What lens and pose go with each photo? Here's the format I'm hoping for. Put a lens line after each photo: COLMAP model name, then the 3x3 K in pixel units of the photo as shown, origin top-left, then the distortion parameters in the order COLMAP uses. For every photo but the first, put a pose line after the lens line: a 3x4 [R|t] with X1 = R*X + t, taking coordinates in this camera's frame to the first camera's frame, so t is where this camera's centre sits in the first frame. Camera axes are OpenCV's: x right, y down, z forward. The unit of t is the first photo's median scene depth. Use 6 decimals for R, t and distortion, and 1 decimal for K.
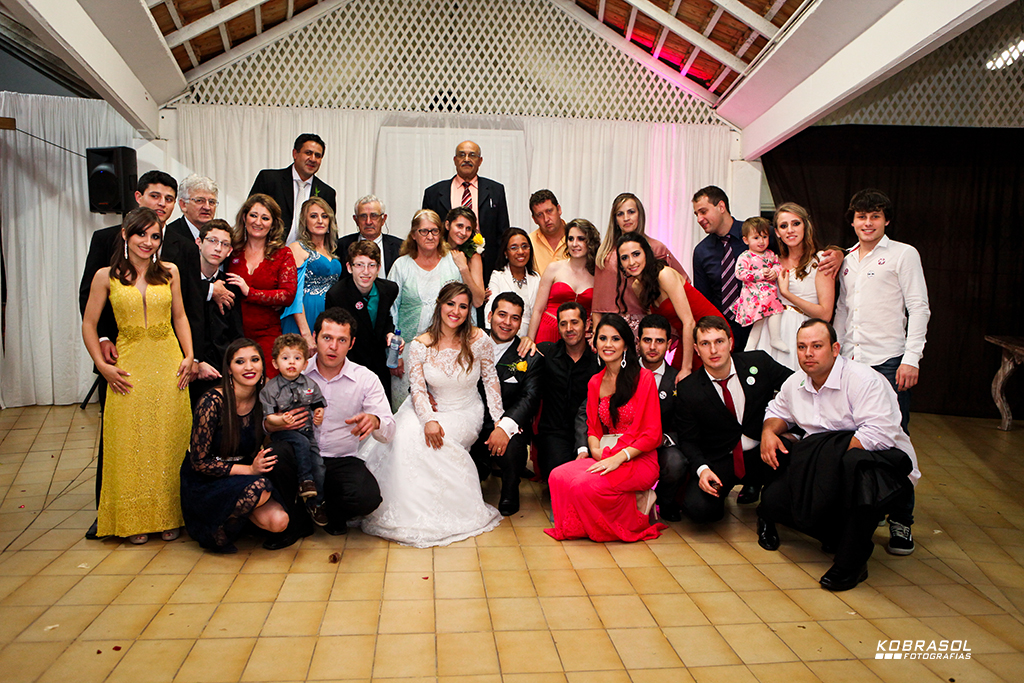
lens RADIAL K [[827.5, 0, 516.4], [0, 827.5, 346.8], [0, 0, 1]] dist [-0.038016, 0.042677]
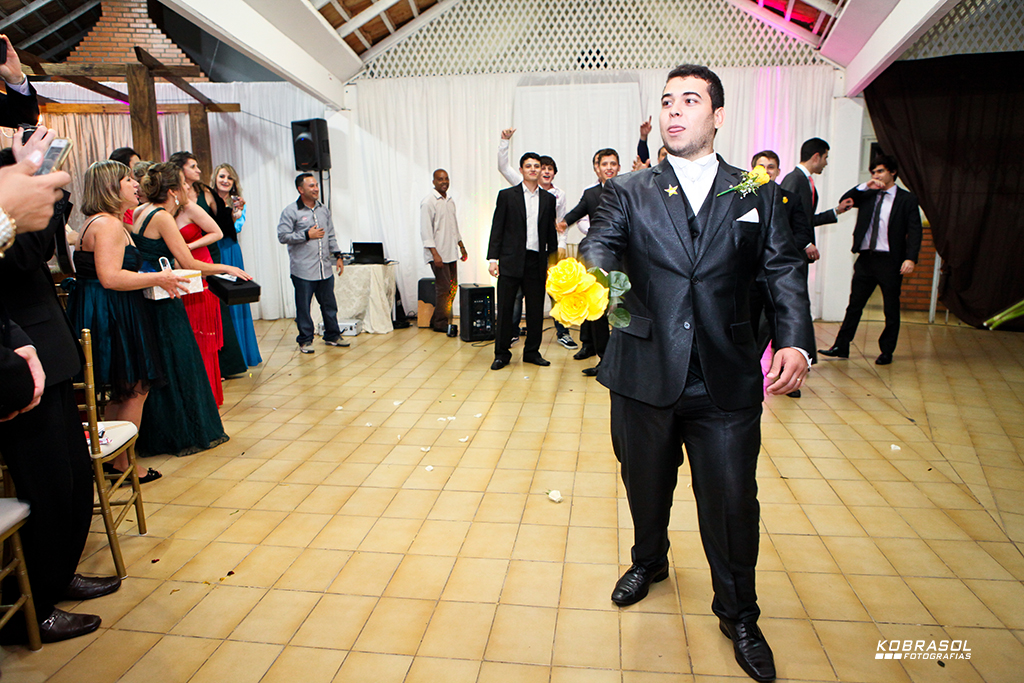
lens RADIAL K [[710.2, 0, 513.0], [0, 710.2, 345.2], [0, 0, 1]] dist [-0.068082, 0.055554]
pose [[0.970385, 0.016315, -0.241011, 0.080598], [0.006793, 0.995479, 0.094739, 0.006173], [0.241467, -0.093570, 0.965887, -0.012313]]
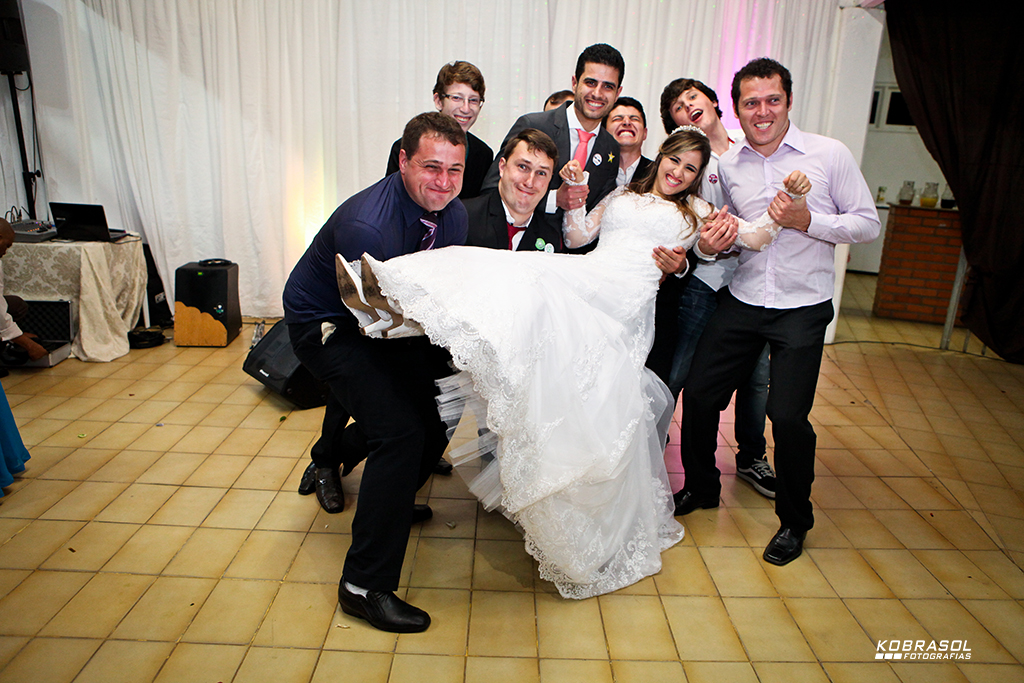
lens RADIAL K [[710.2, 0, 513.0], [0, 710.2, 335.9], [0, 0, 1]] dist [-0.068082, 0.055554]
pose [[0.999367, 0.025598, -0.024713, 0.001751], [-0.021491, 0.987819, 0.154117, -0.034598], [0.028357, -0.153489, 0.987743, 0.368208]]
